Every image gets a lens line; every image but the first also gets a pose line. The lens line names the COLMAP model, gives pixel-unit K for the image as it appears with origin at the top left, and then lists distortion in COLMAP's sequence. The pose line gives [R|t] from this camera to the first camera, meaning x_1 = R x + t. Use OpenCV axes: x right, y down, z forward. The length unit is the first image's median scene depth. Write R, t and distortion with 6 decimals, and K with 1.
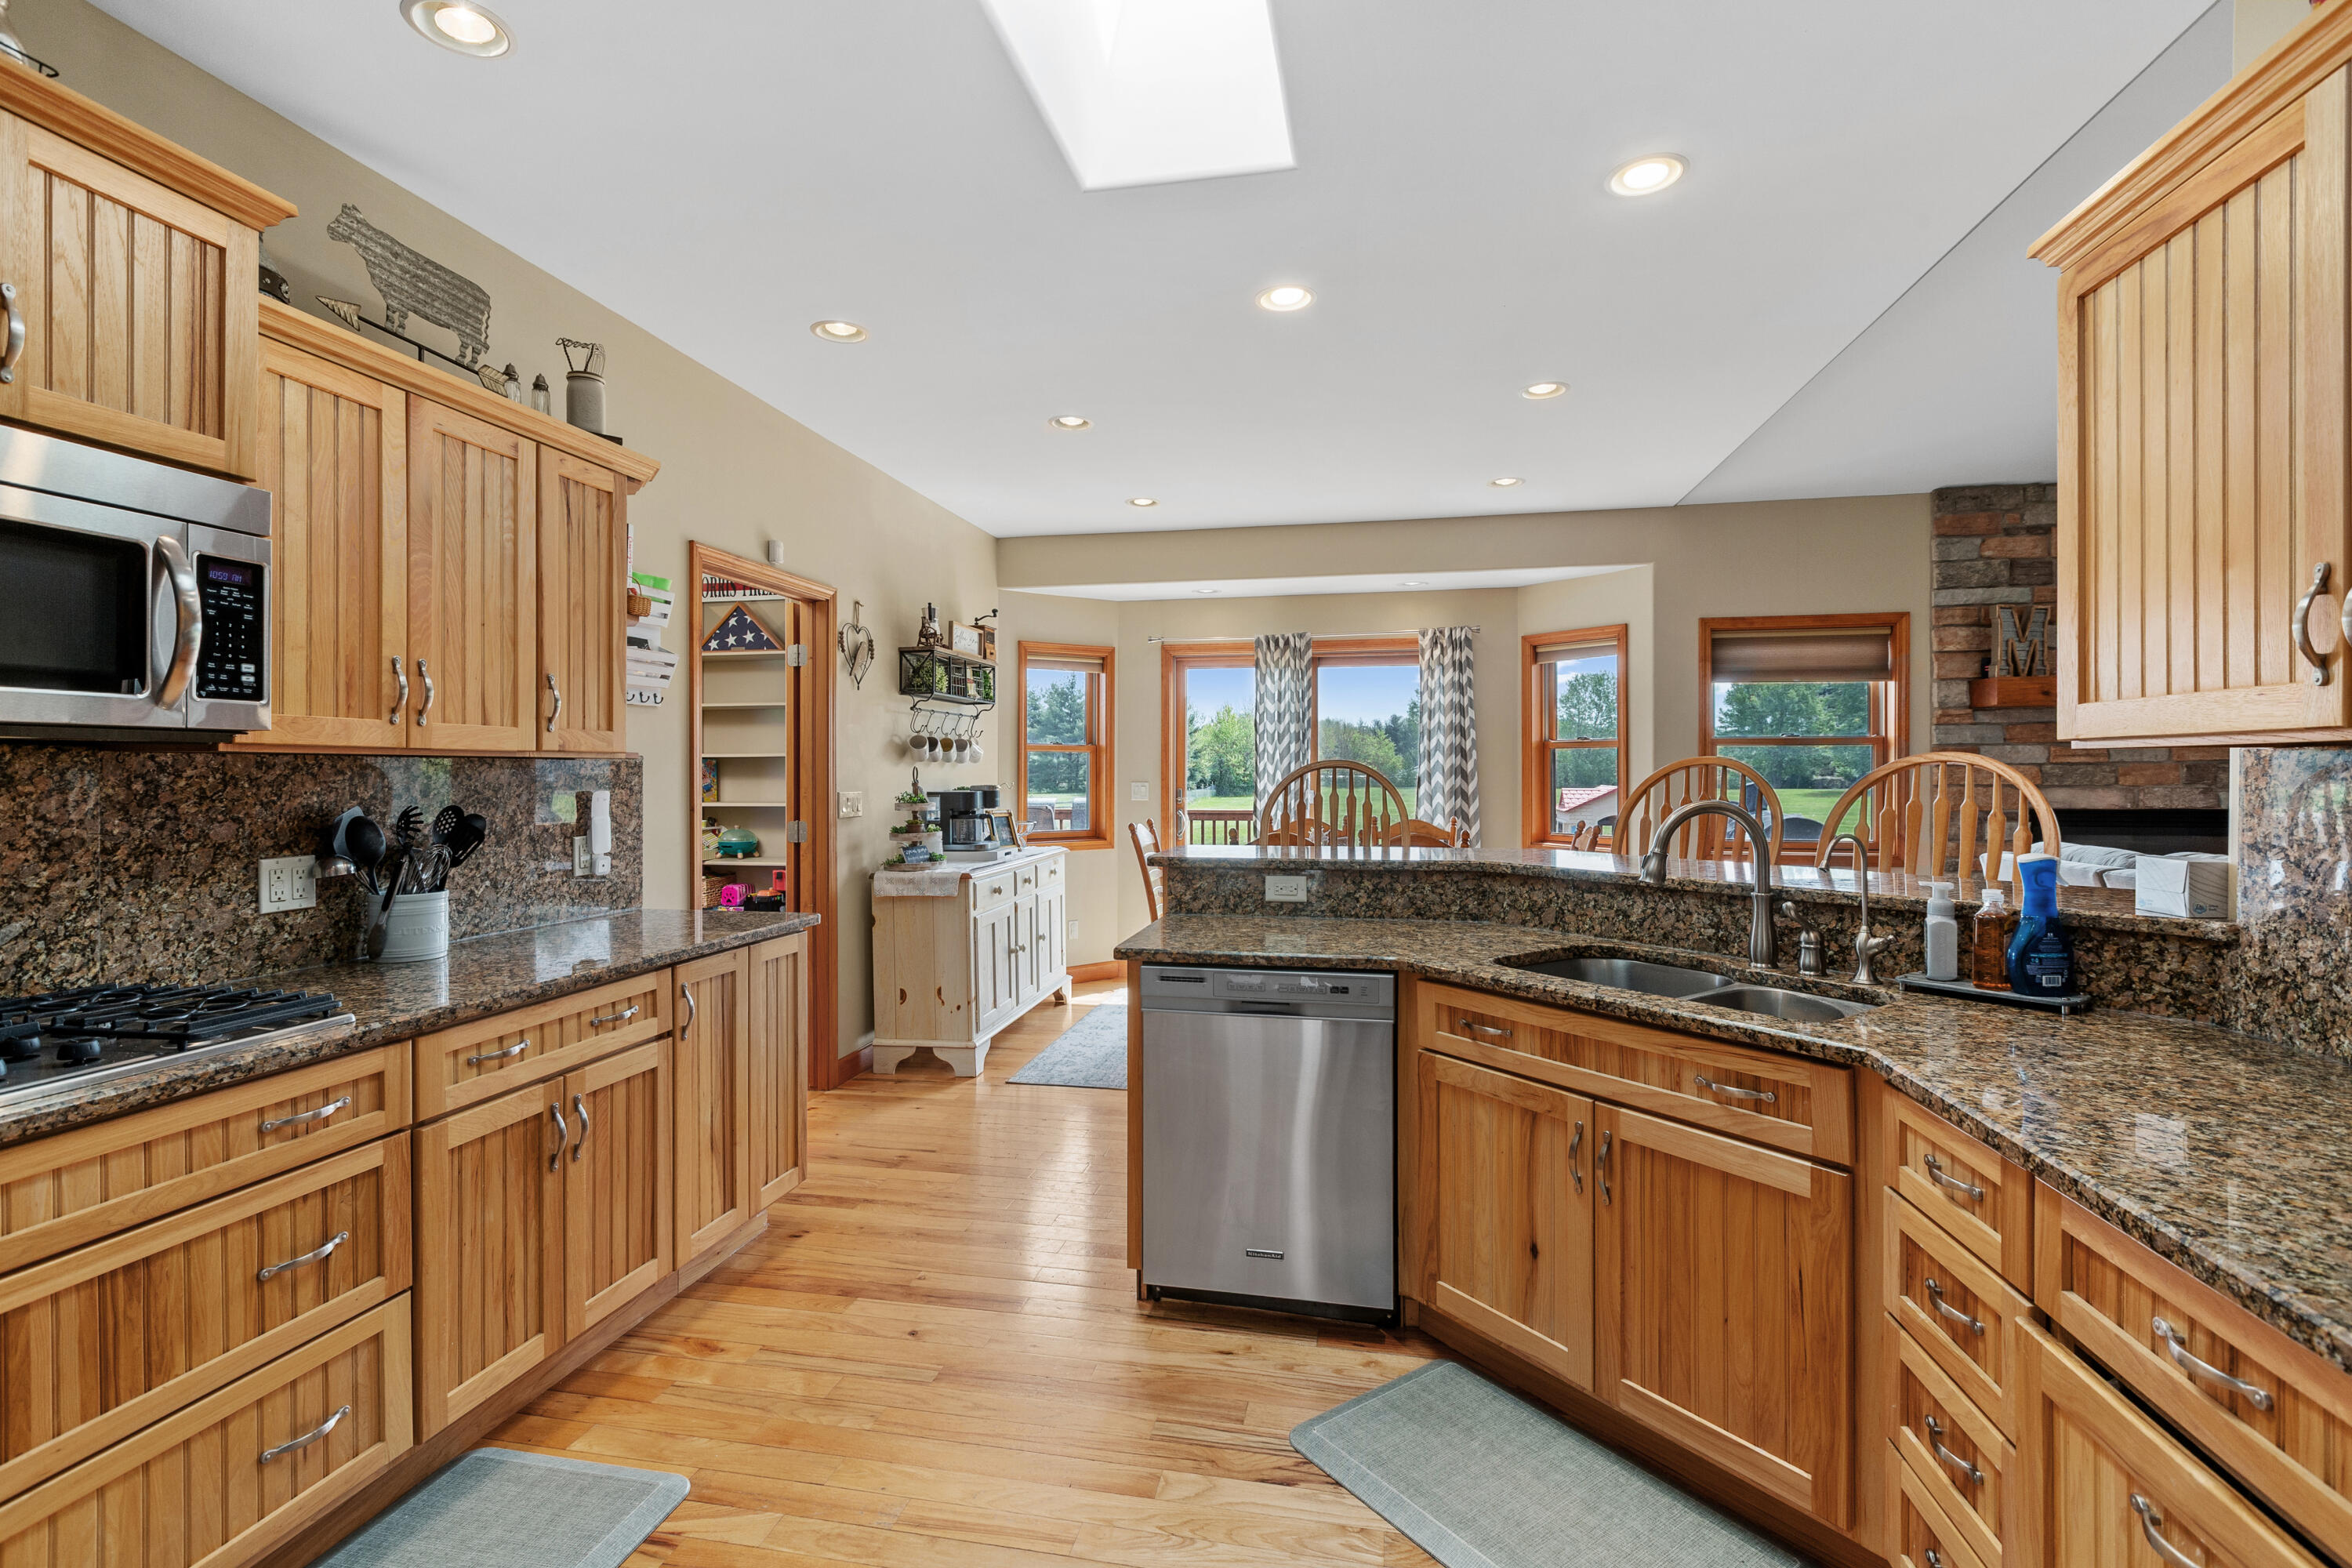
lens RADIAL K [[1068.2, 0, 1176.0], [0, 1068.2, 784.0], [0, 0, 1]] dist [-0.000561, -0.000084]
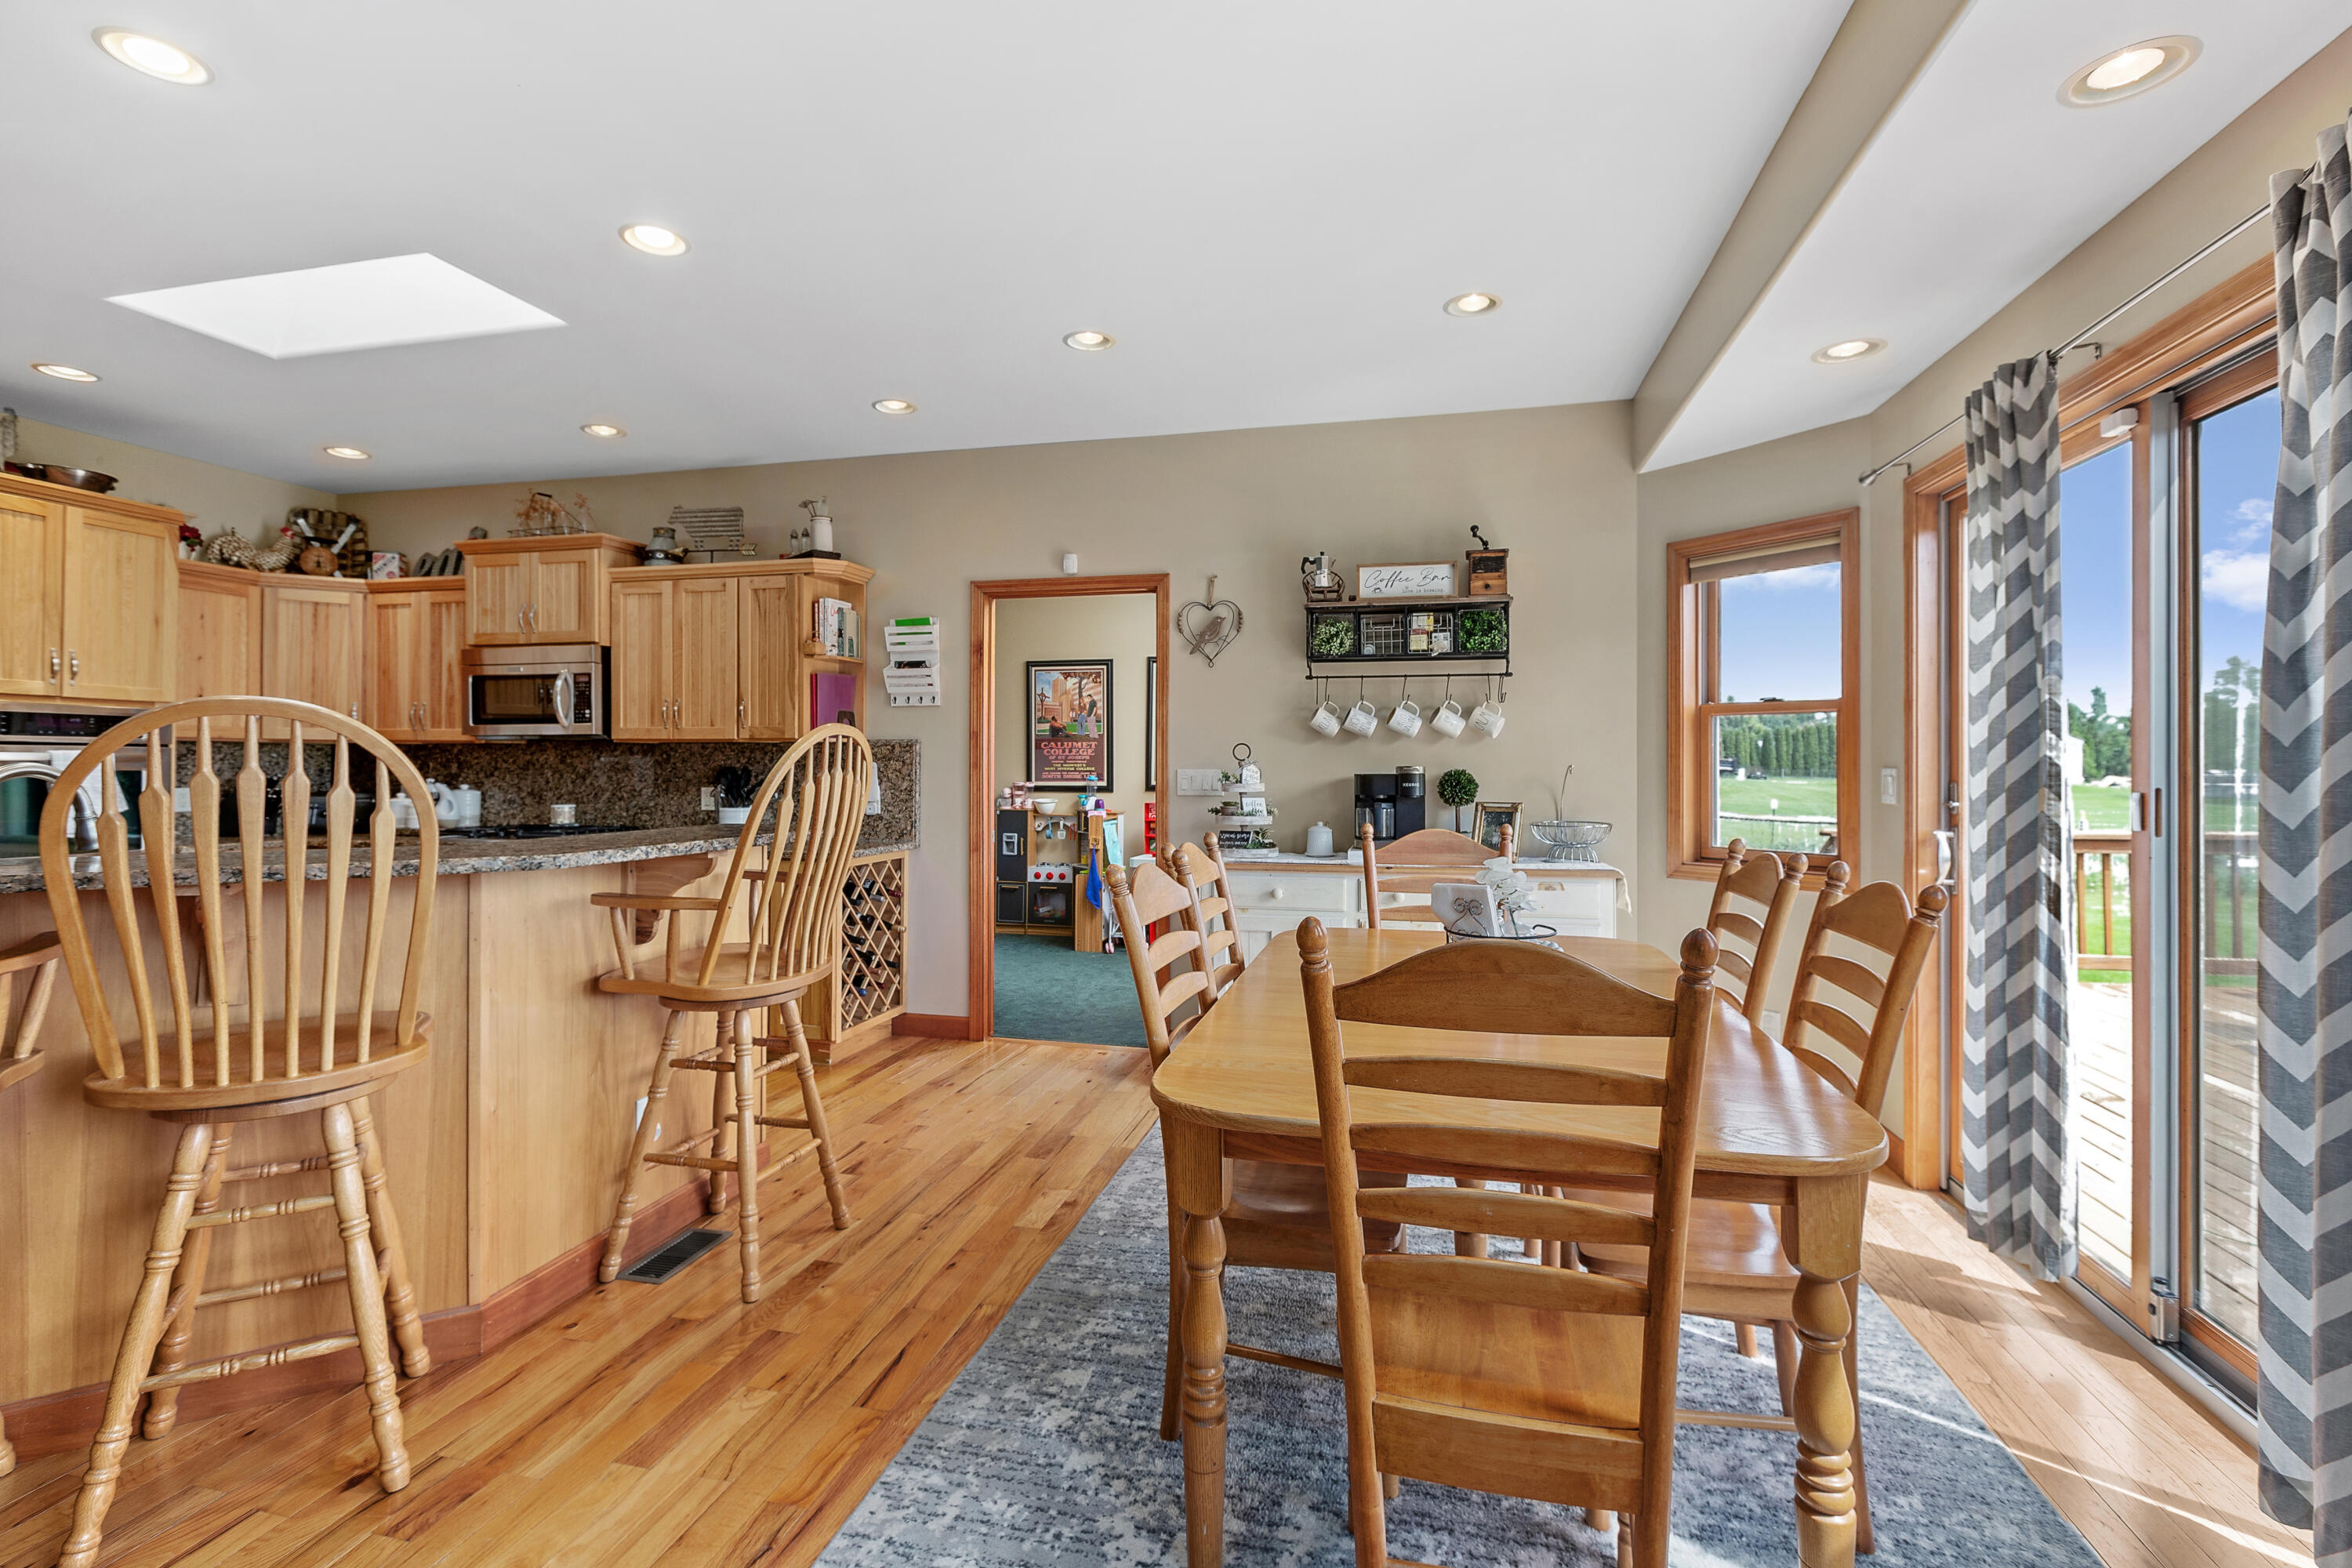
lens RADIAL K [[1055.9, 0, 1172.2], [0, 1055.9, 765.1], [0, 0, 1]] dist [0.000029, 0.000008]
pose [[-0.045840, 0.000454, -0.998949, 1.560308], [-0.014371, 0.999896, 0.001114, 0.004242], [0.998845, 0.014406, -0.045829, 2.330068]]
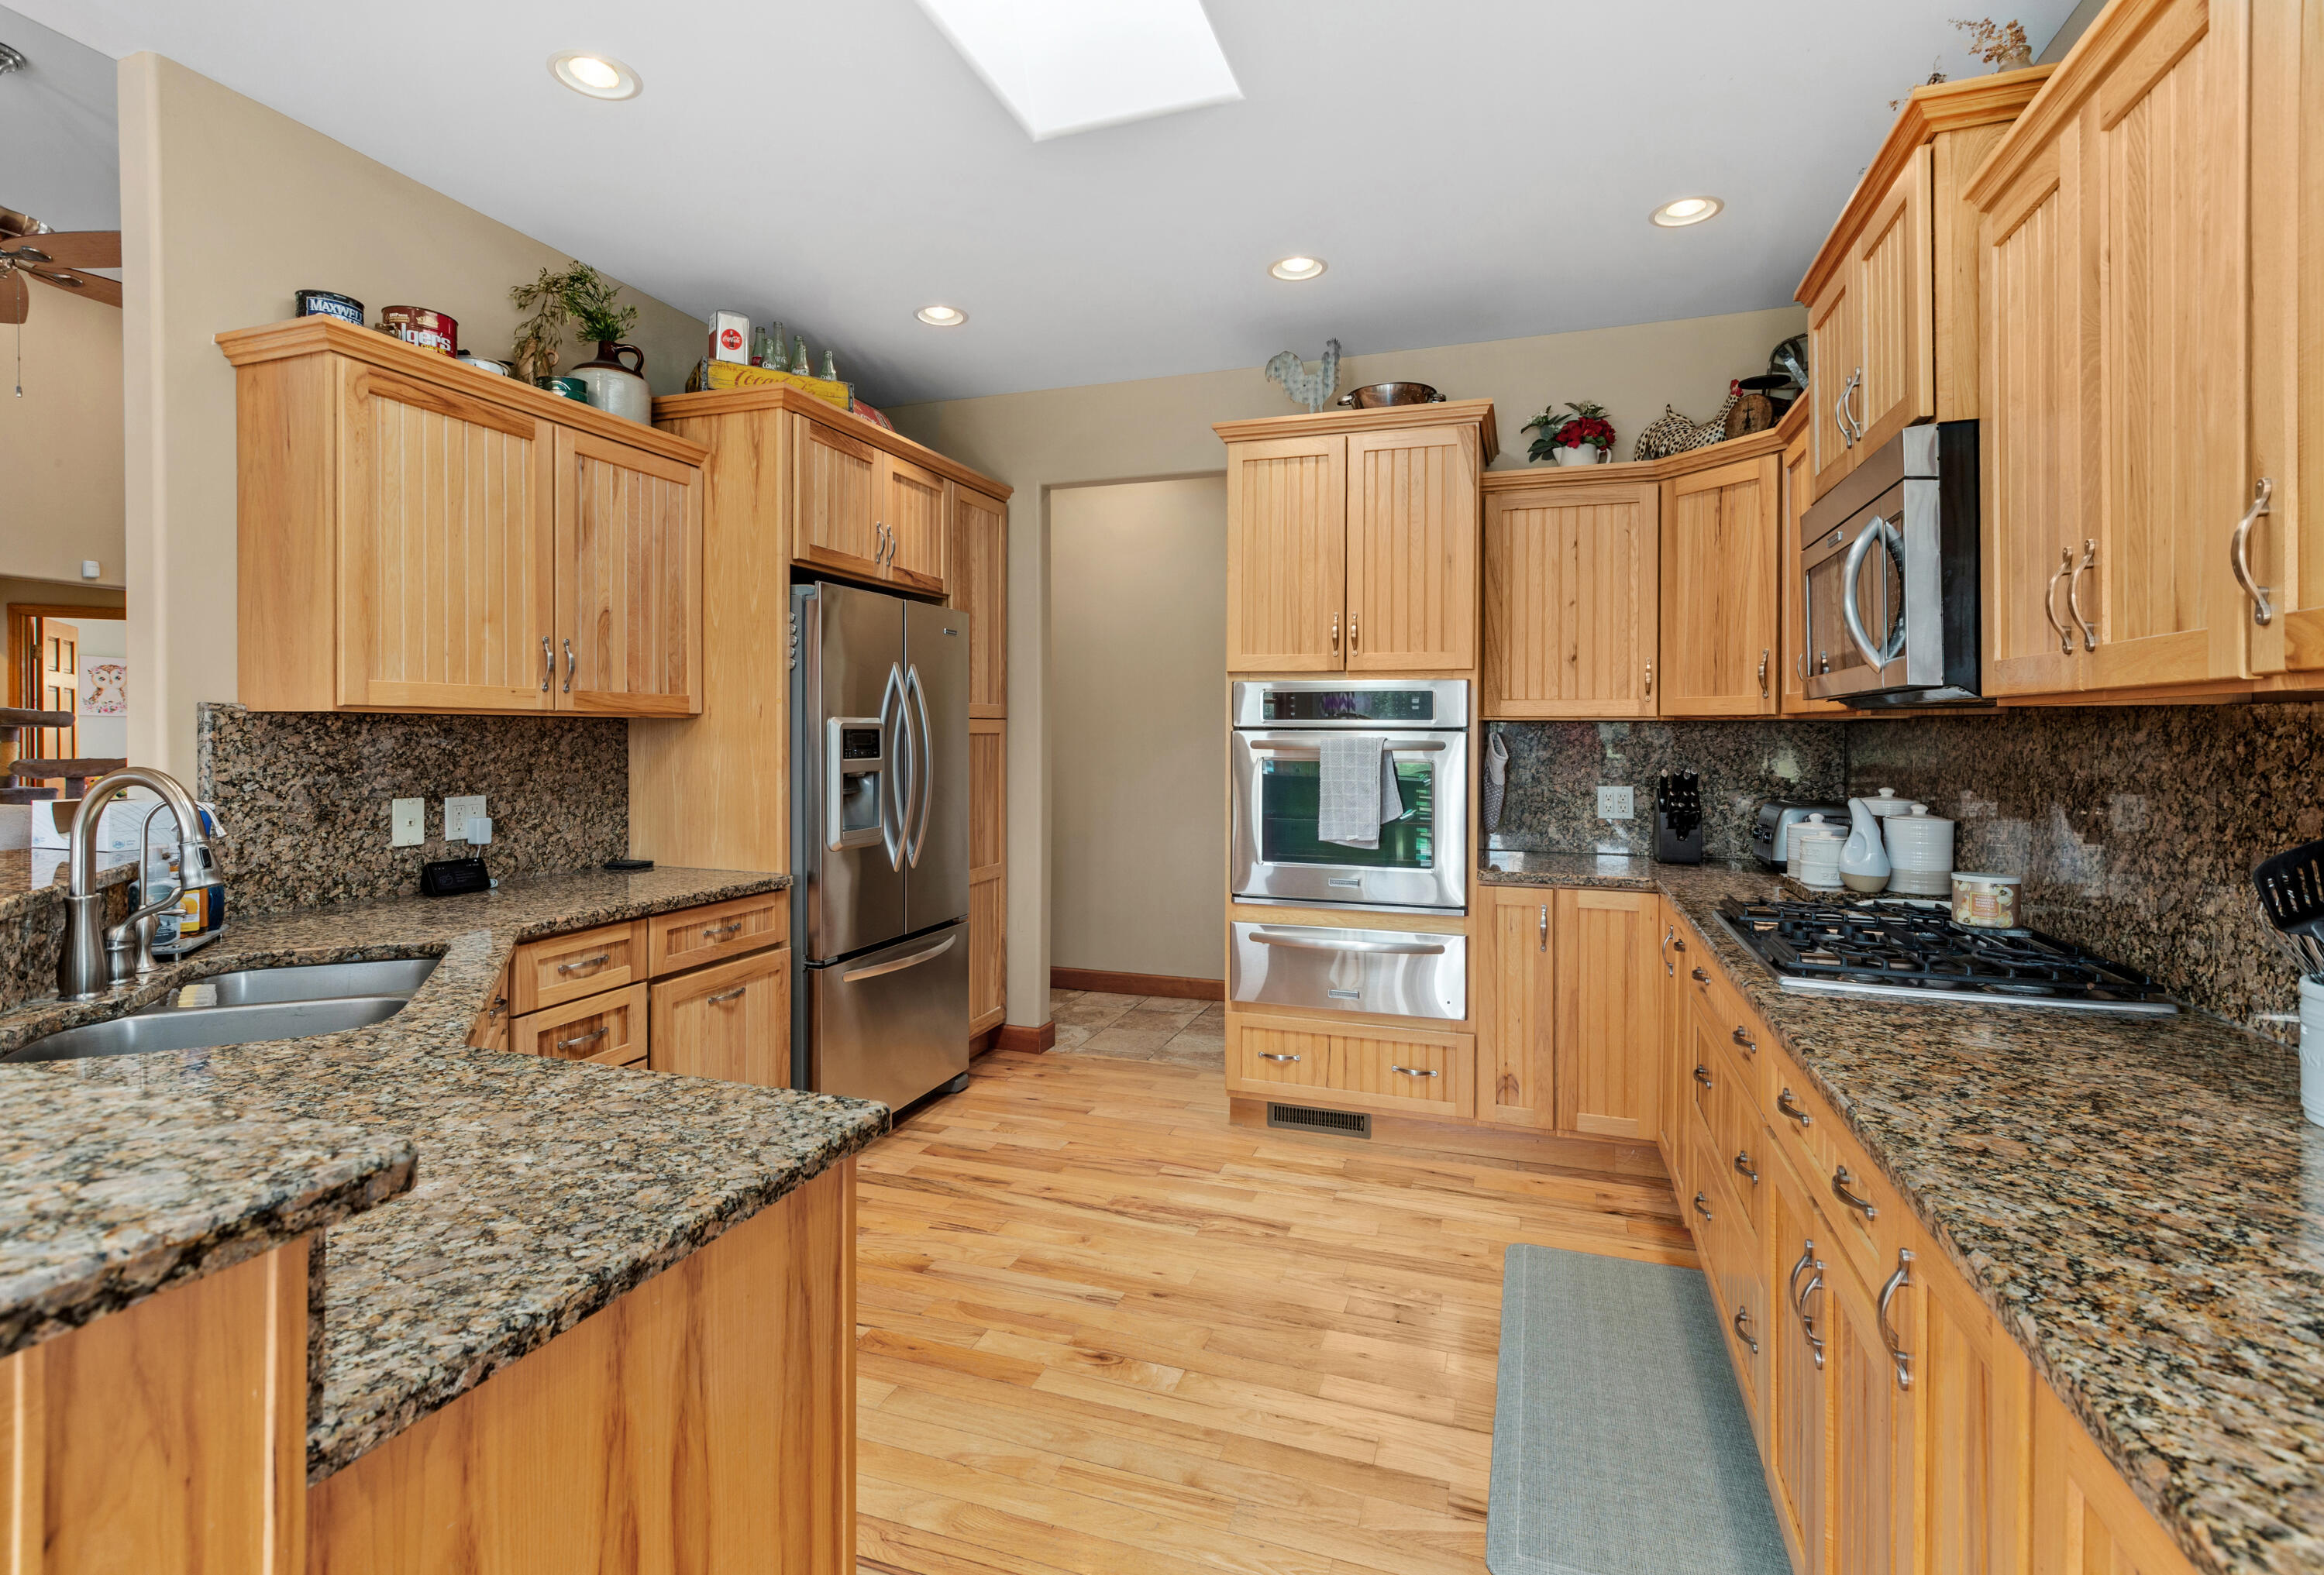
lens RADIAL K [[1103.0, 0, 1158.2], [0, 1103.0, 731.3], [0, 0, 1]] dist [0.000104, 0.000030]
pose [[-0.991113, -0.000988, 0.133018, -0.303265], [0.000393, 0.999946, 0.010361, -0.018204], [-0.133021, 0.010321, -0.991059, 1.841758]]
